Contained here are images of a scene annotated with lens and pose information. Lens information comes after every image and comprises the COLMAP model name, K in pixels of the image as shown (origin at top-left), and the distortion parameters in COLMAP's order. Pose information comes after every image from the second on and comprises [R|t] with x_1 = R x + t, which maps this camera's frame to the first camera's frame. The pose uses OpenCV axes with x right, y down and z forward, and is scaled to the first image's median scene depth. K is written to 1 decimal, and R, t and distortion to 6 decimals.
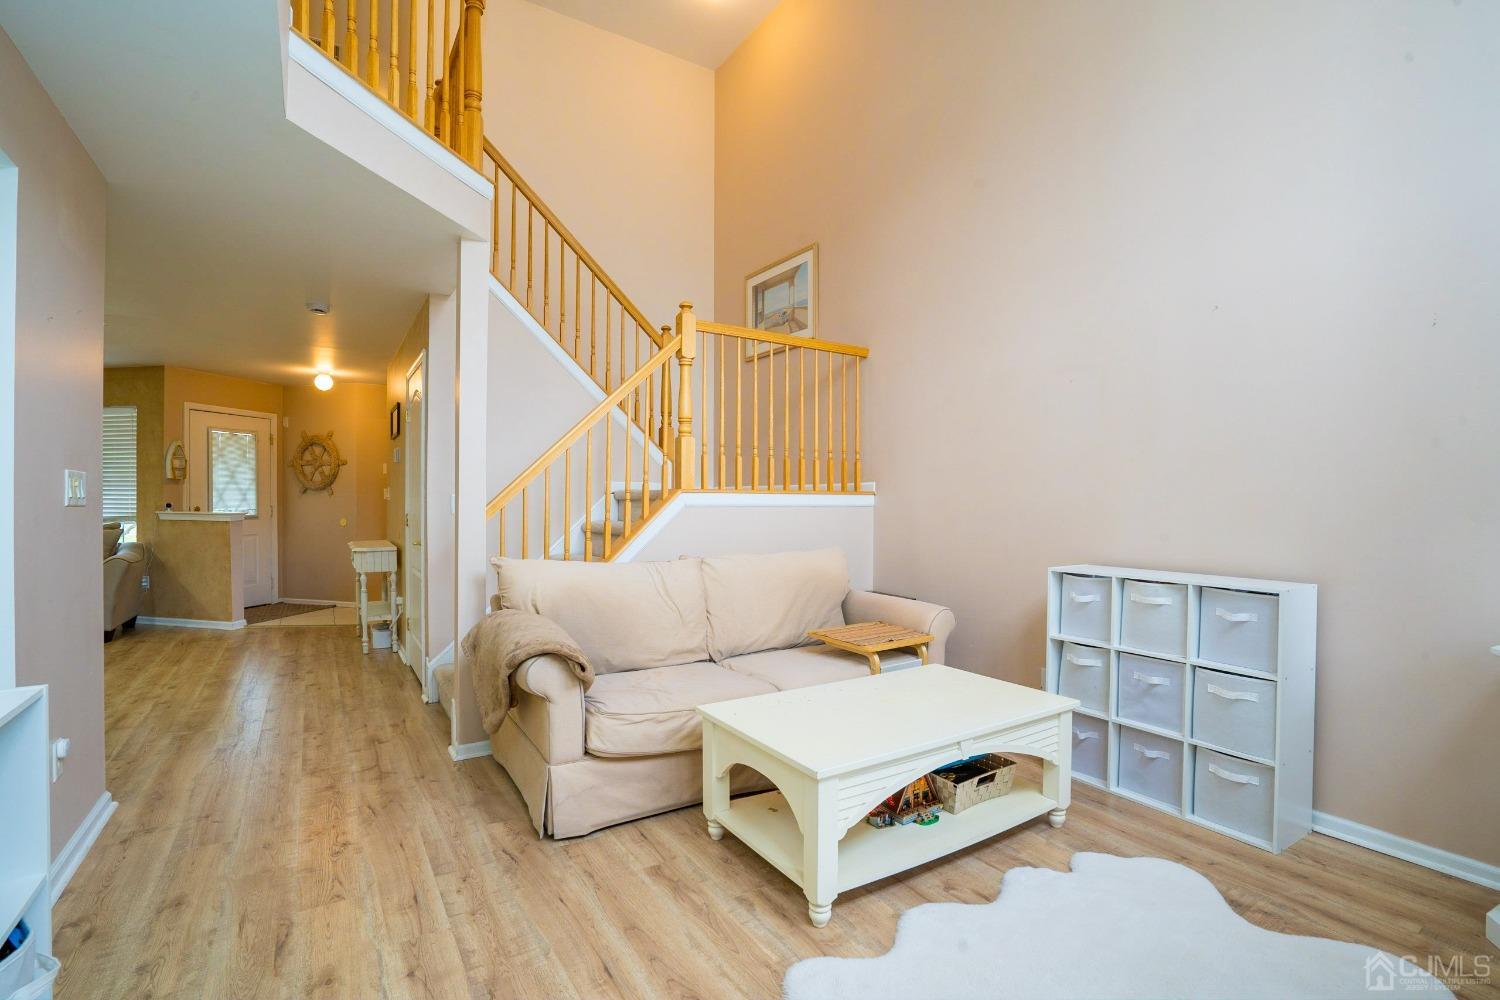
lens RADIAL K [[687.3, 0, 740.0], [0, 687.3, 495.8], [0, 0, 1]] dist [-0.053333, 0.017042]
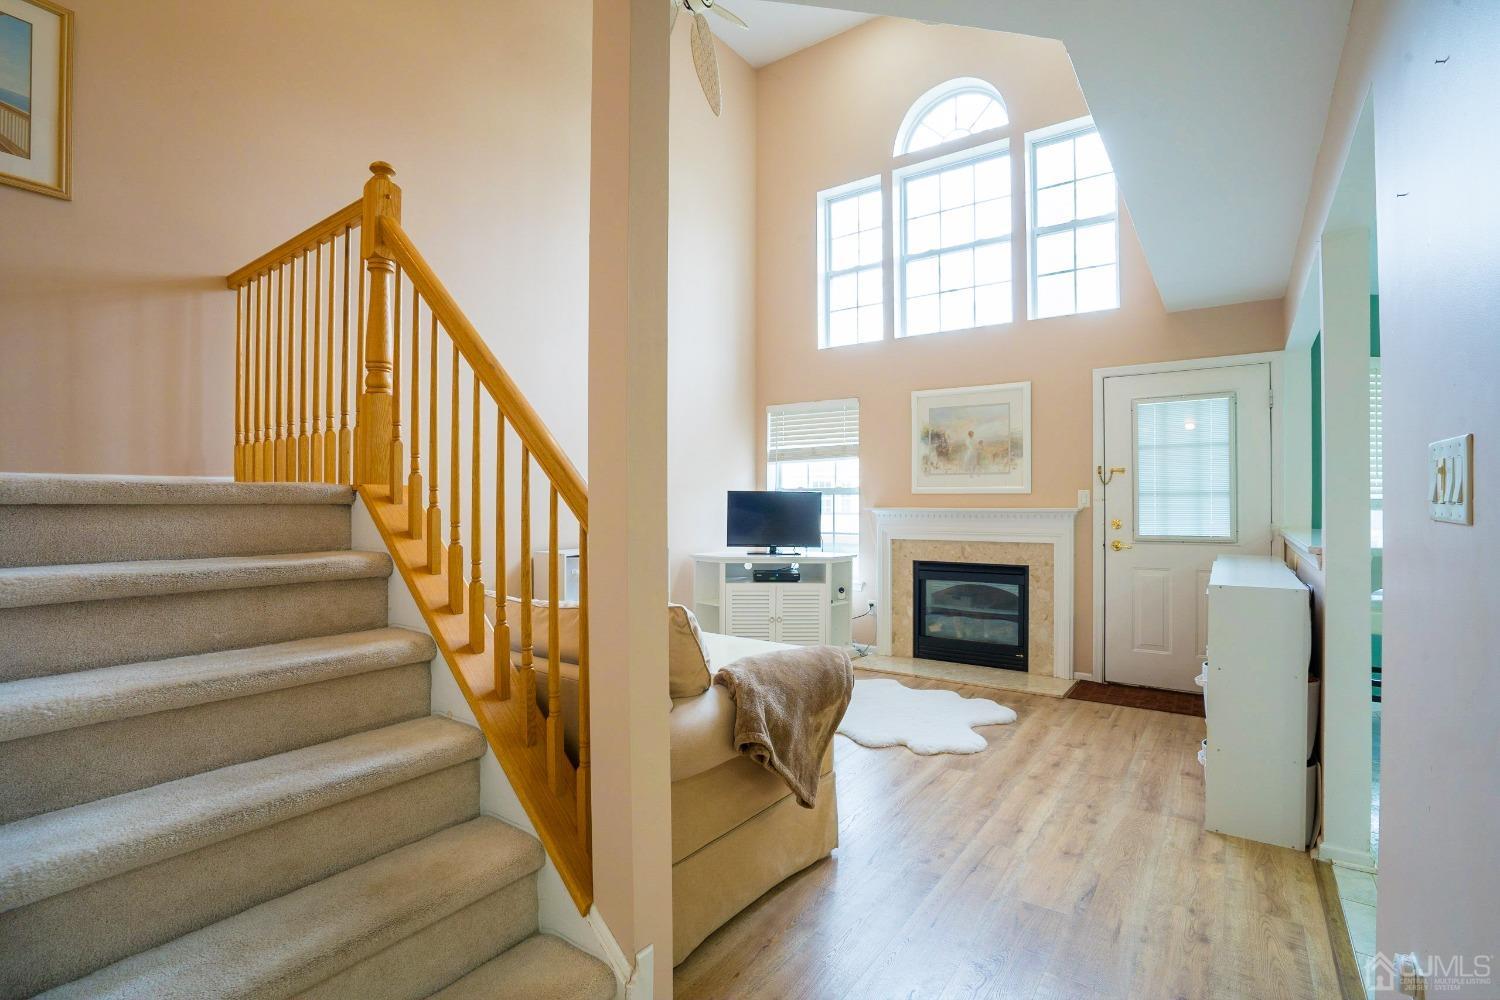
lens RADIAL K [[687.3, 0, 757.1], [0, 687.3, 495.8], [0, 0, 1]] dist [-0.053333, 0.017042]
pose [[-0.384004, 0.009640, 0.923281, -0.526409], [-0.007297, 0.999883, -0.013474, 0.005168], [-0.923303, -0.011911, -0.383888, 0.675308]]
